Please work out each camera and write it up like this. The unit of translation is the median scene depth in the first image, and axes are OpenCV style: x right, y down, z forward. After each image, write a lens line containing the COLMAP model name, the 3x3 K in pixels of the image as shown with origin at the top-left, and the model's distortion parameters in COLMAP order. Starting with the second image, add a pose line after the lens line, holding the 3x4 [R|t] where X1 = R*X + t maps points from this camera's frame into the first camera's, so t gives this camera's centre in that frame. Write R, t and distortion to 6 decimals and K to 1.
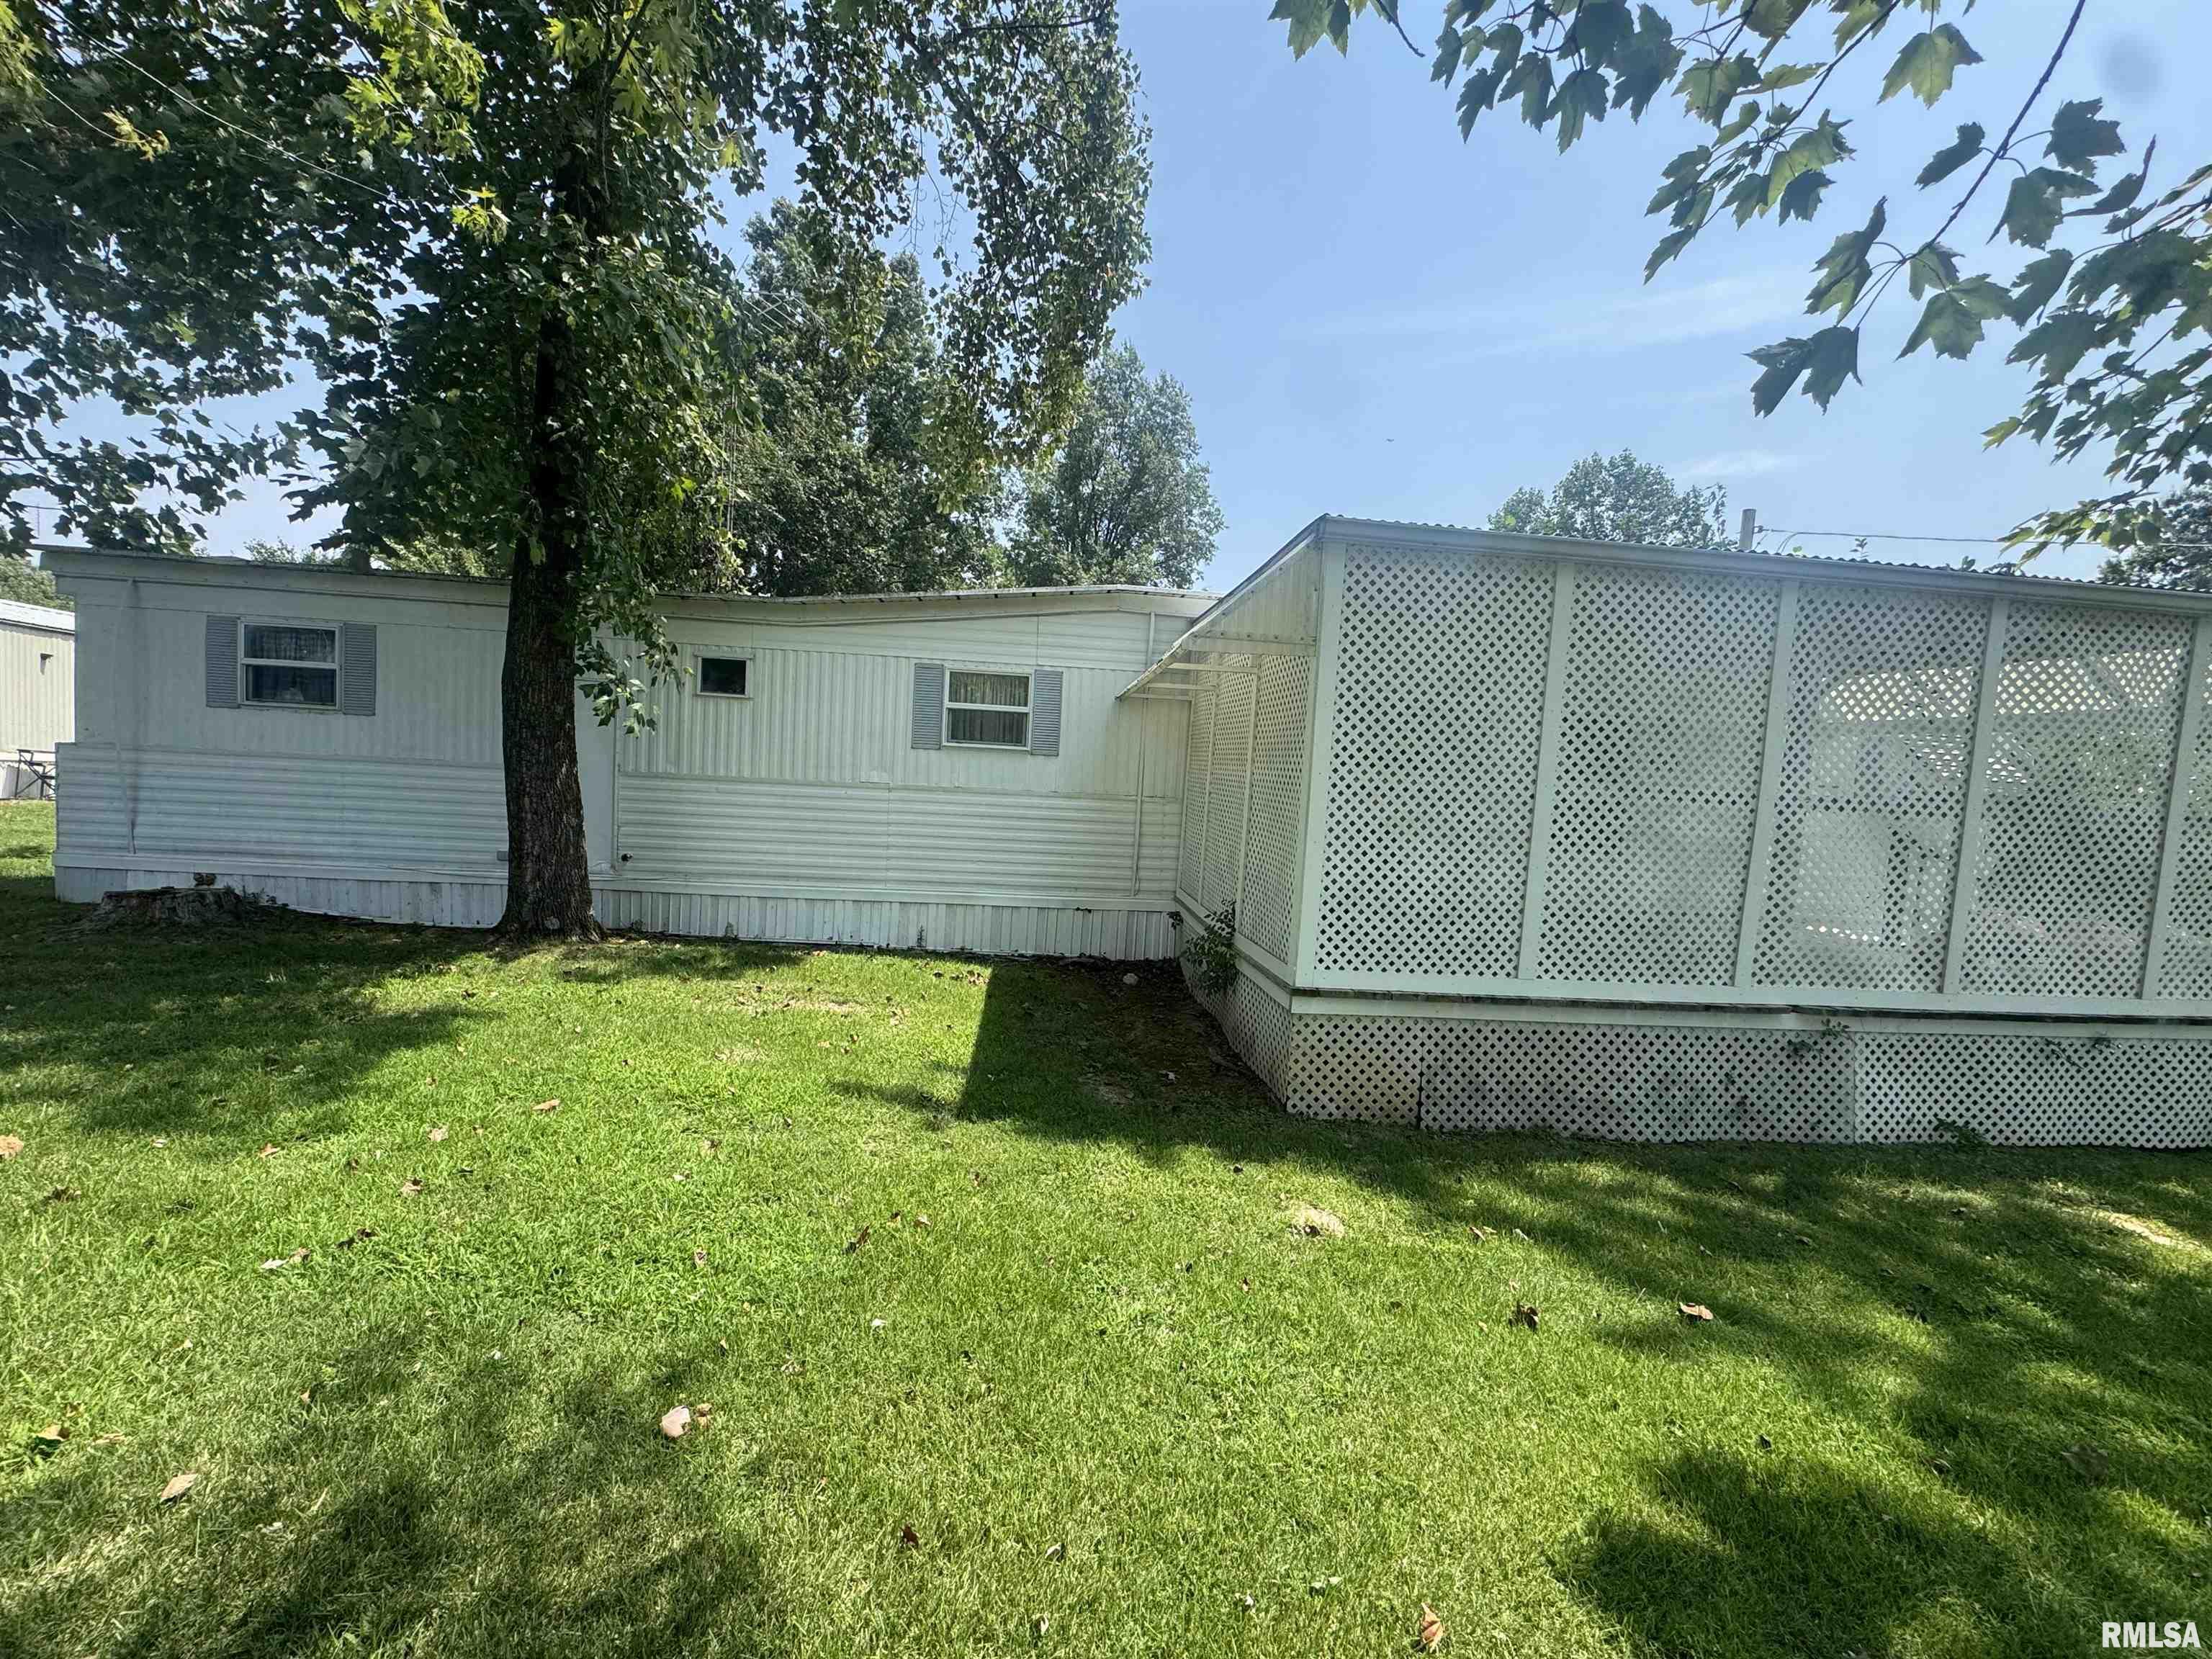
lens RADIAL K [[895.9, 0, 1101.5], [0, 895.9, 832.4], [0, 0, 1]] dist [-0.004520, 0.001076]
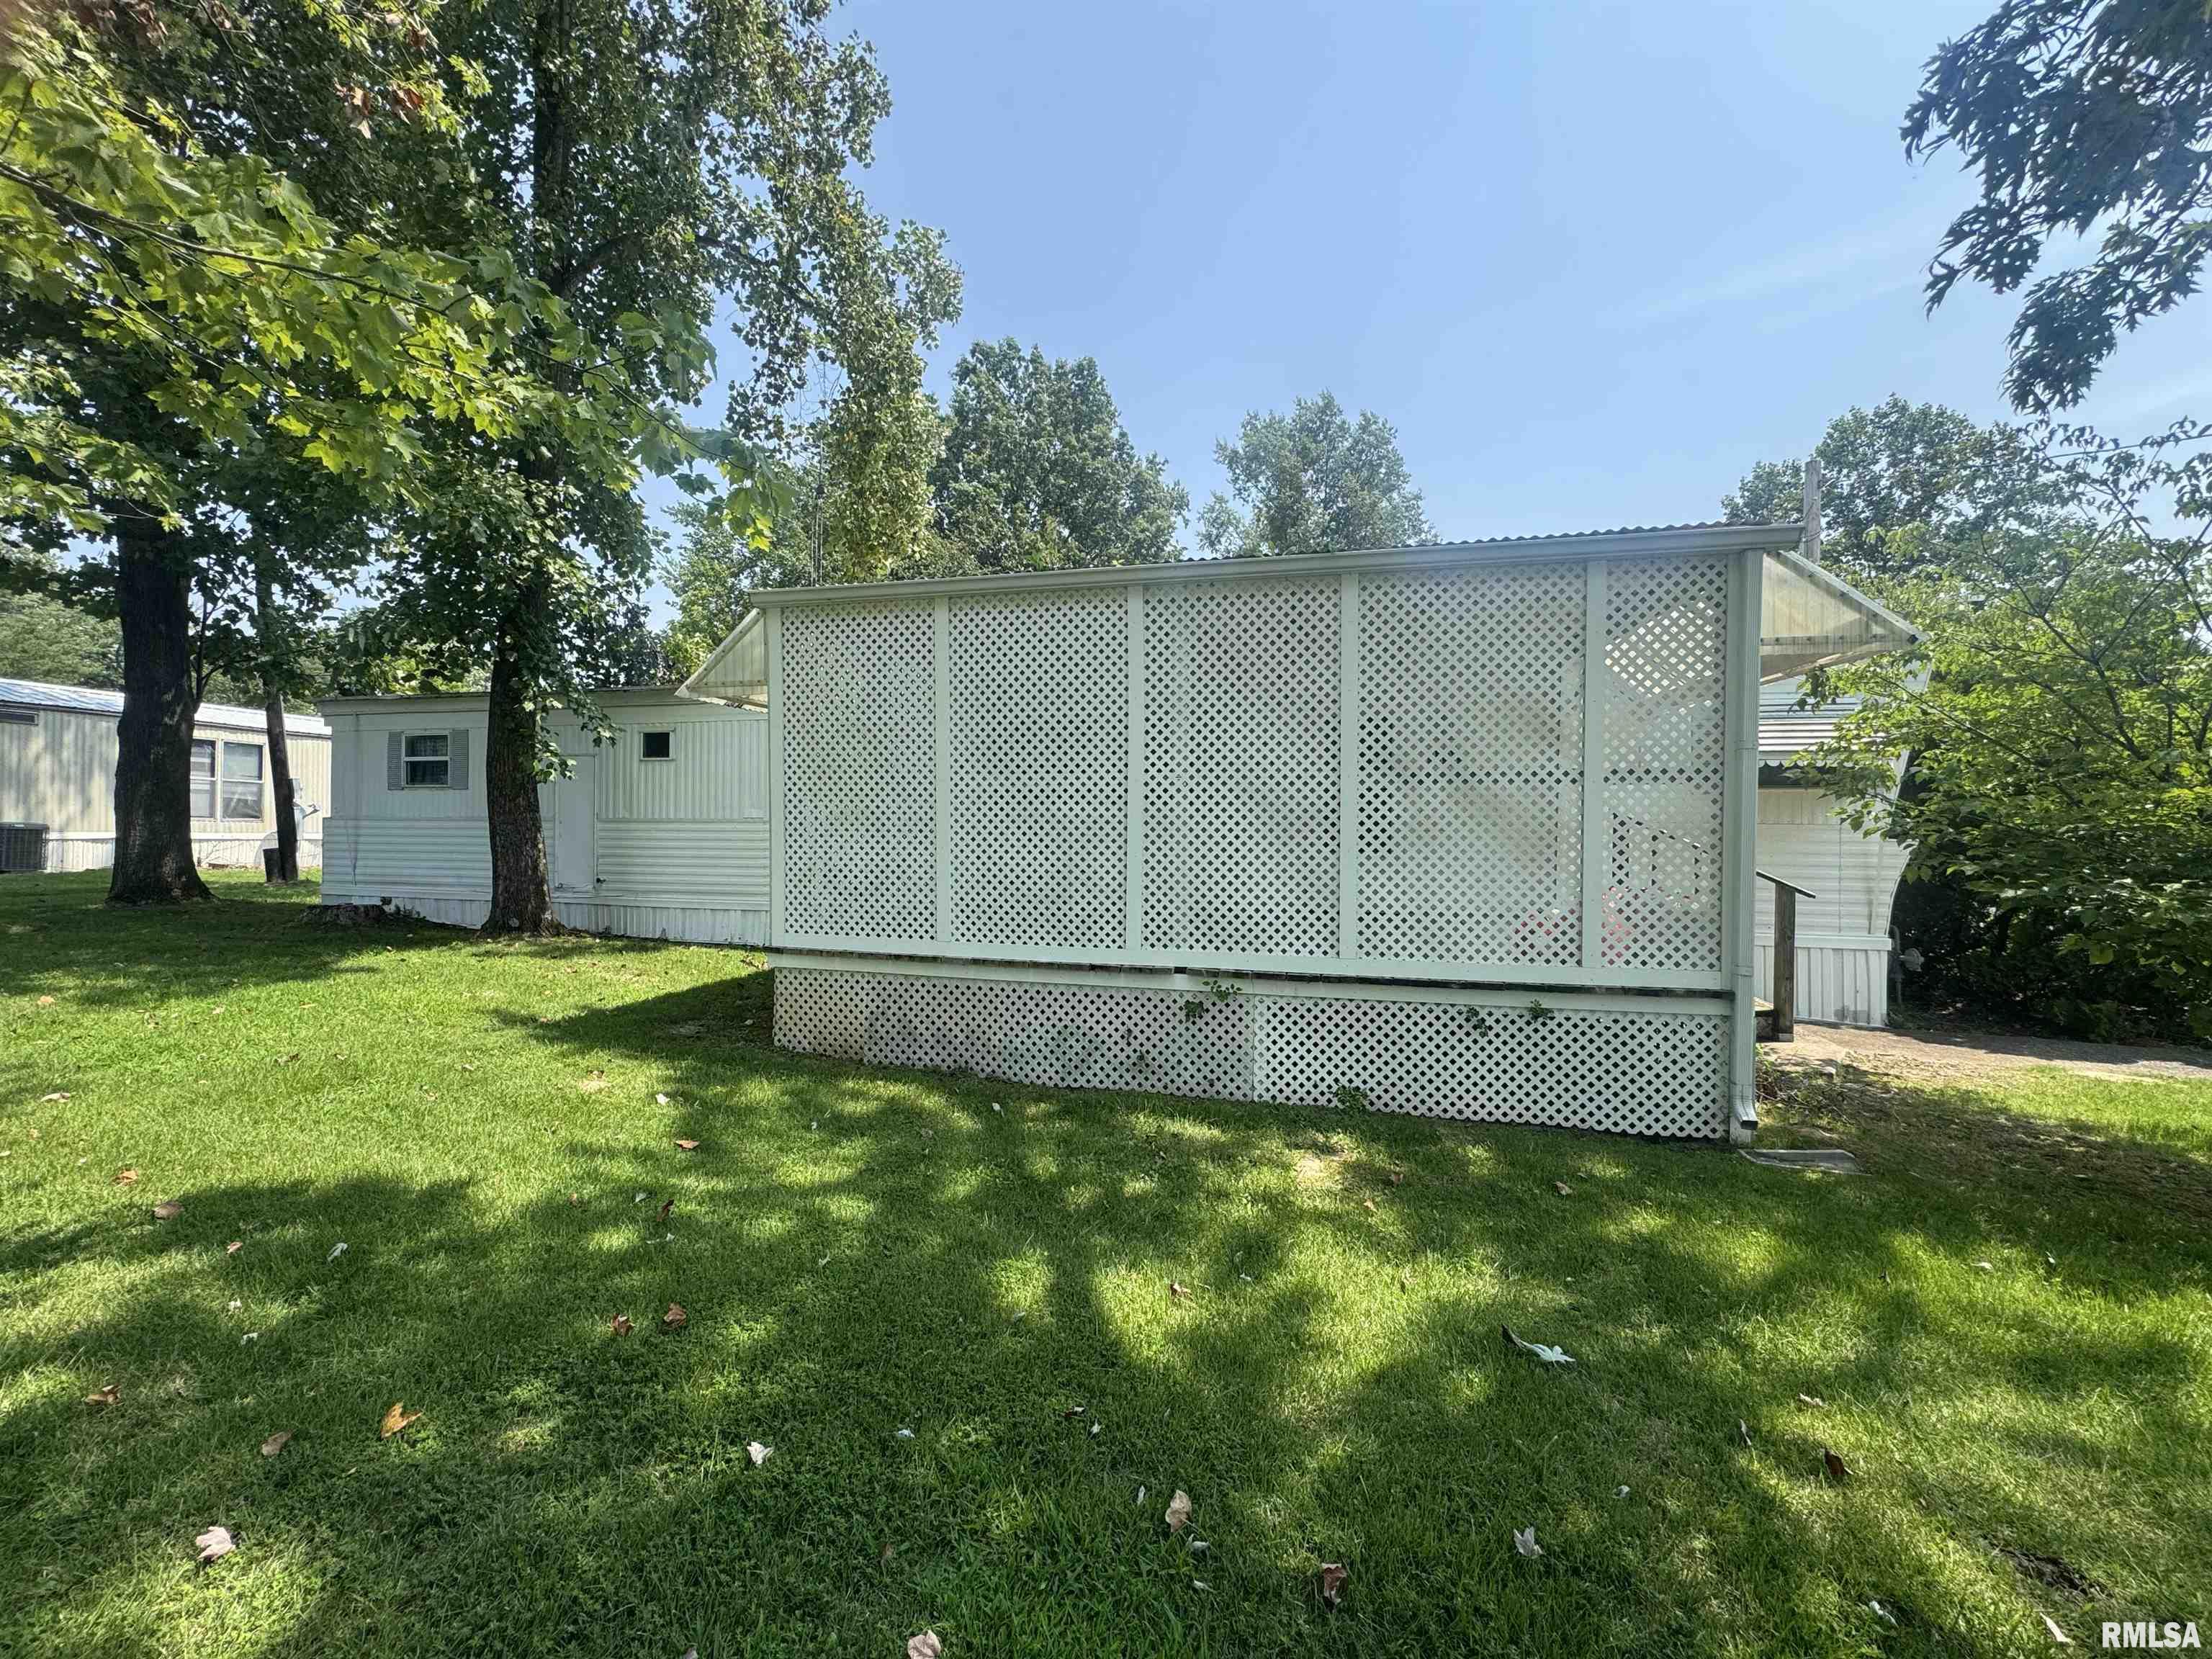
lens RADIAL K [[895.9, 0, 1122.0], [0, 895.9, 833.7], [0, 0, 1]] dist [-0.004520, 0.001076]
pose [[0.941721, -0.044963, -0.333376, 1.063312], [0.025759, 0.997756, -0.061803, 0.095963], [0.335407, 0.049613, 0.940766, -0.054171]]
